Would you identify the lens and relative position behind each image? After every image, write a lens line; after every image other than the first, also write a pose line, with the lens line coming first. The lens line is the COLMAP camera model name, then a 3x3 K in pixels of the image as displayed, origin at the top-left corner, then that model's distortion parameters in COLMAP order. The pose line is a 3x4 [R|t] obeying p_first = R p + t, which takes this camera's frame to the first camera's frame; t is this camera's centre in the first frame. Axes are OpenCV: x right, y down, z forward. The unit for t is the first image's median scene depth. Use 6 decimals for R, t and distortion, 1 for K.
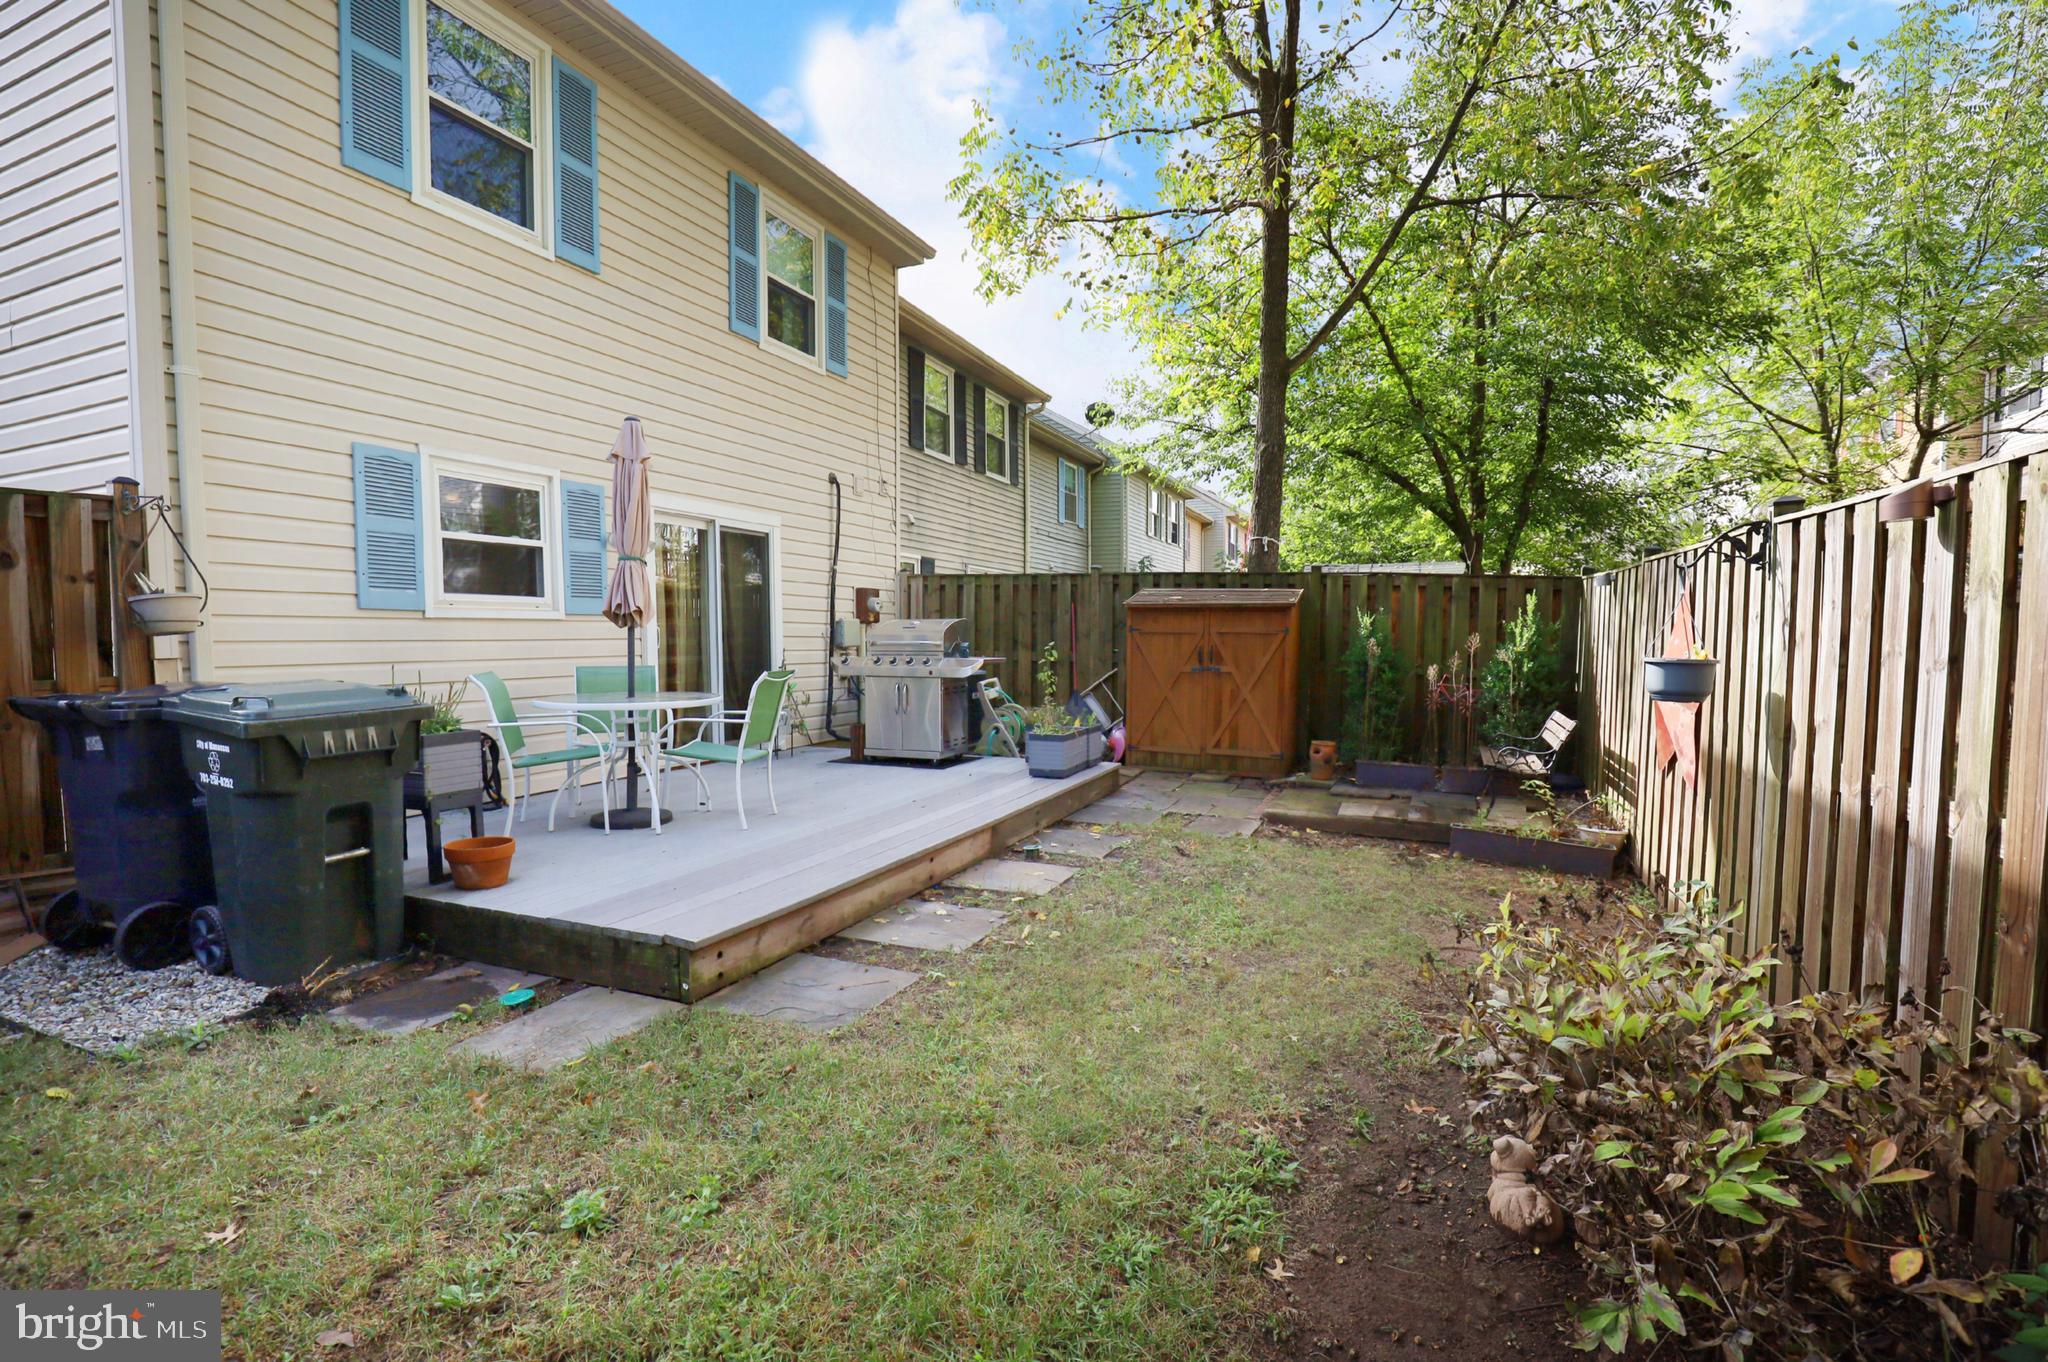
lens RADIAL K [[923.0, 0, 1030.7], [0, 923.0, 686.5], [0, 0, 1]] dist [-0.001087, -0.000110]
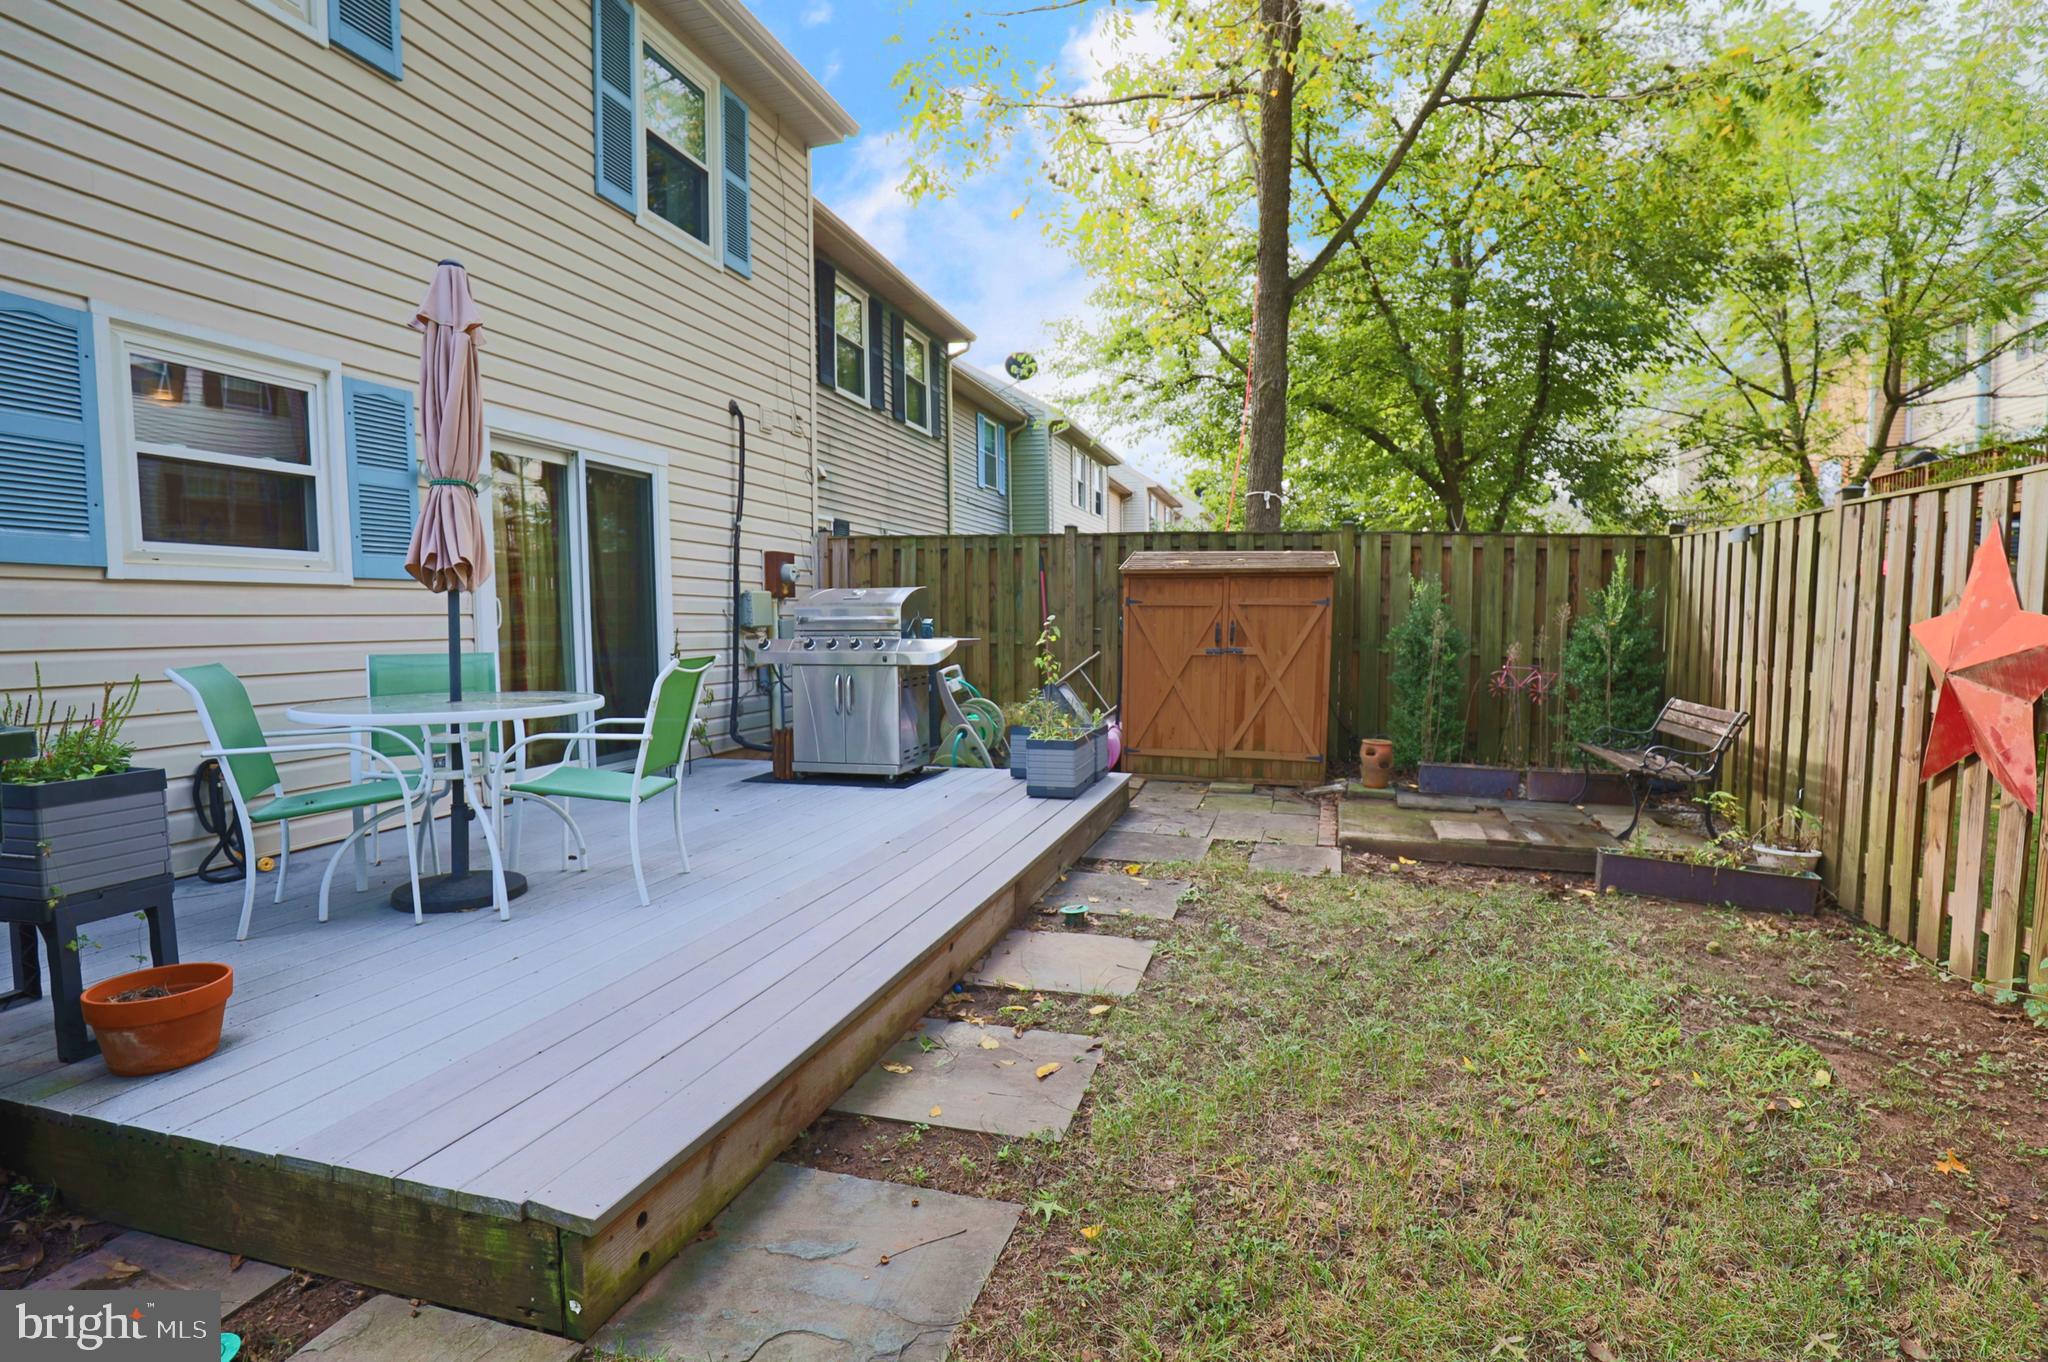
lens RADIAL K [[984.5, 0, 1034.3], [0, 984.5, 679.5], [0, 0, 1]] dist [-0.012300, 0.000290]
pose [[0.993024, -0.013915, 0.117090, -0.083366], [0.013292, 0.999893, 0.006101, -0.001818], [-0.117163, -0.004502, 0.993103, 0.203574]]
